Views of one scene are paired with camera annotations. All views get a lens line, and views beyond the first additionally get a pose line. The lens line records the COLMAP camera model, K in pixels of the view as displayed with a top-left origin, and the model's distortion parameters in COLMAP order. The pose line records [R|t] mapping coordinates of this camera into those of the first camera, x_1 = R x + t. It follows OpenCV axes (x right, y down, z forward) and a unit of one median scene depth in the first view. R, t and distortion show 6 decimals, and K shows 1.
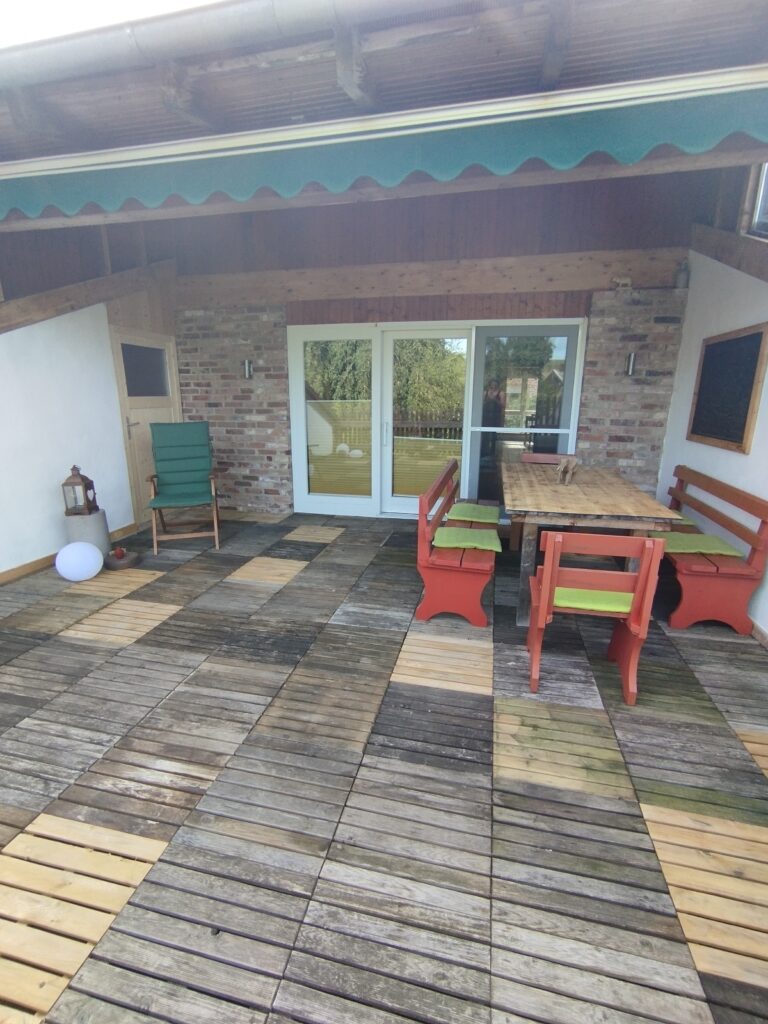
lens RADIAL K [[467.2, 0, 384.0], [0, 467.2, 512.0], [0, 0, 1]] dist [-0.017921, 0.000335]
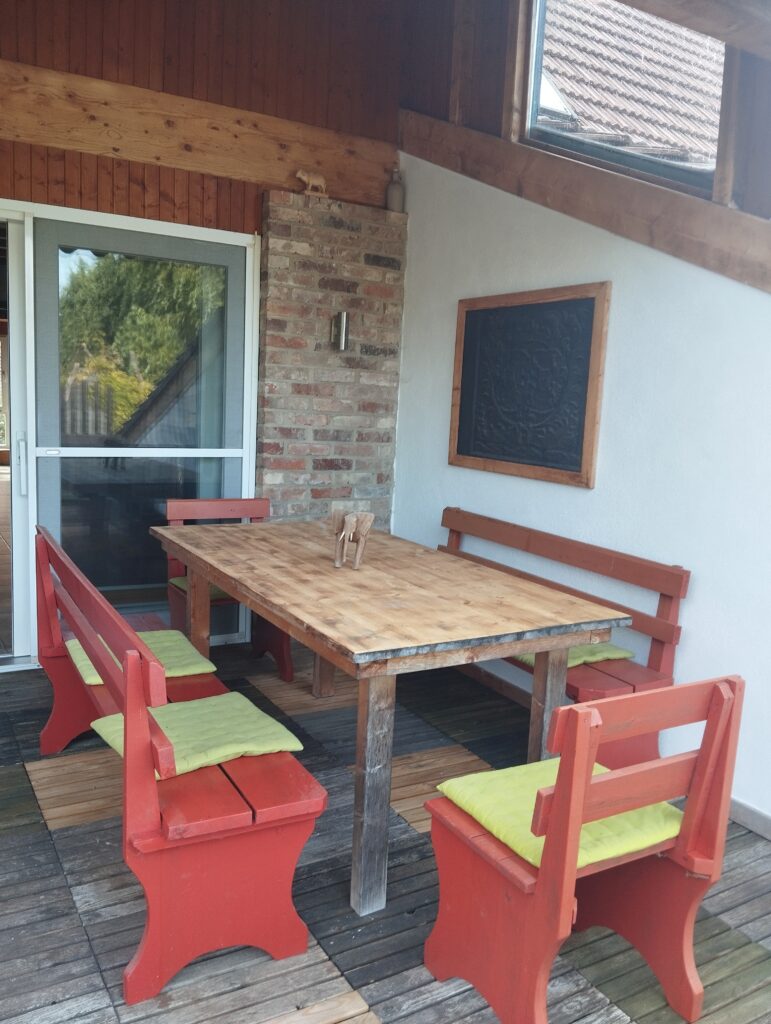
lens RADIAL K [[826.6, 0, 389.6], [0, 826.6, 518.1], [0, 0, 1]] dist [0.050654, -0.135041]
pose [[0.705465, -0.076227, 0.704634, -0.141409], [0.130525, 0.991168, -0.023455, -0.064985], [-0.696622, 0.108519, 0.709183, 0.275139]]
